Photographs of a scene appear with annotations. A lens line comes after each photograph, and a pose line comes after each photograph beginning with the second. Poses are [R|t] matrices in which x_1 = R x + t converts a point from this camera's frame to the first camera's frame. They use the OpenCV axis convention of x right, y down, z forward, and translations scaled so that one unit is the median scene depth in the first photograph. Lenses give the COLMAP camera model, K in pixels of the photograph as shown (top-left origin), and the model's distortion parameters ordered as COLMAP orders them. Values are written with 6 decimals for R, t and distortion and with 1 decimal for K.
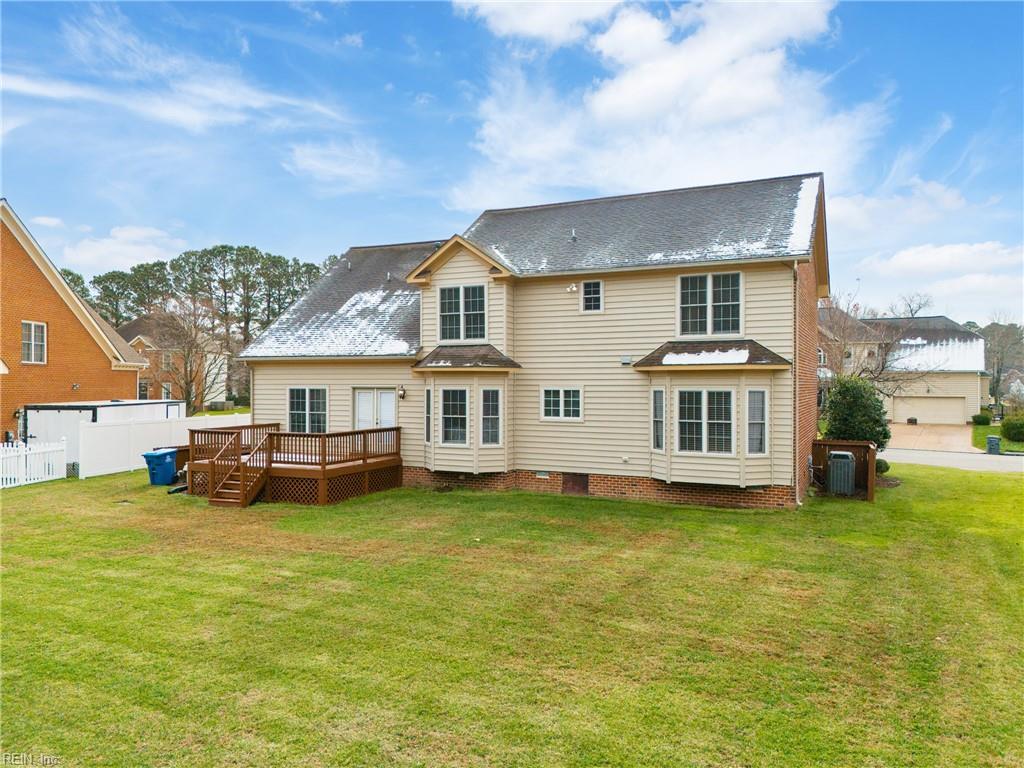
lens RADIAL K [[753.9, 0, 512.0], [0, 753.9, 384.0], [0, 0, 1]] dist [0.089505, -0.108496]
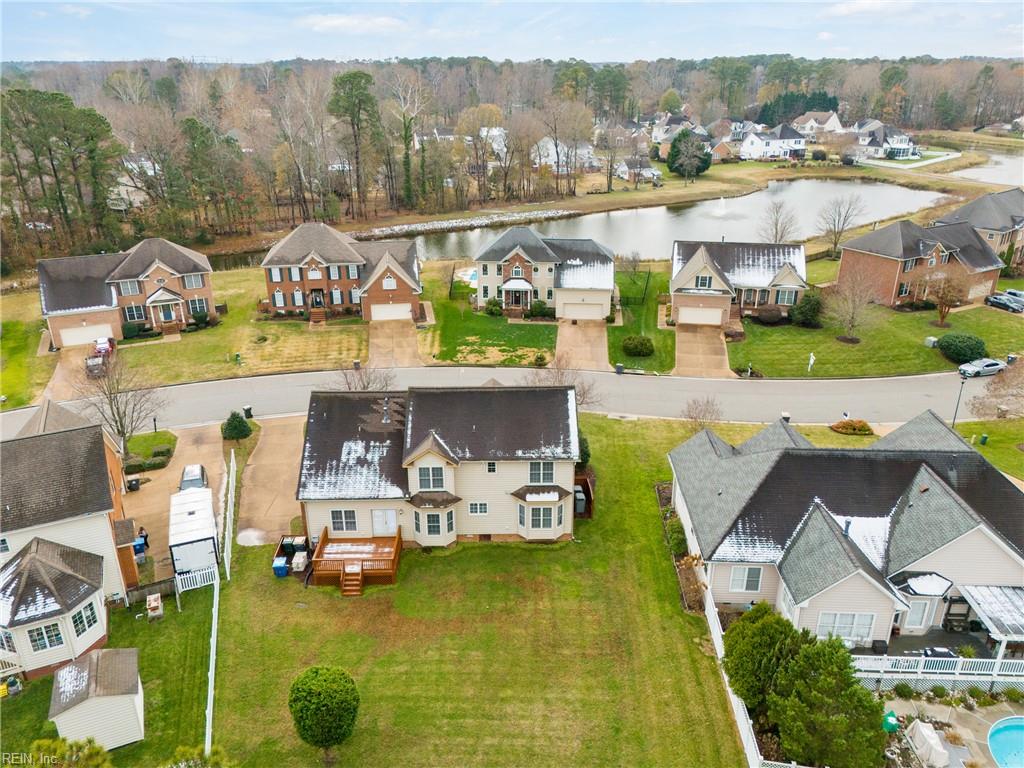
lens RADIAL K [[753.9, 0, 512.0], [0, 753.9, 384.0], [0, 0, 1]] dist [0.089505, -0.108496]
pose [[0.896955, -0.174218, 0.406350, -0.719961], [-0.000519, 0.918674, 0.395016, -1.246798], [-0.442122, -0.354522, 0.823919, -0.813588]]
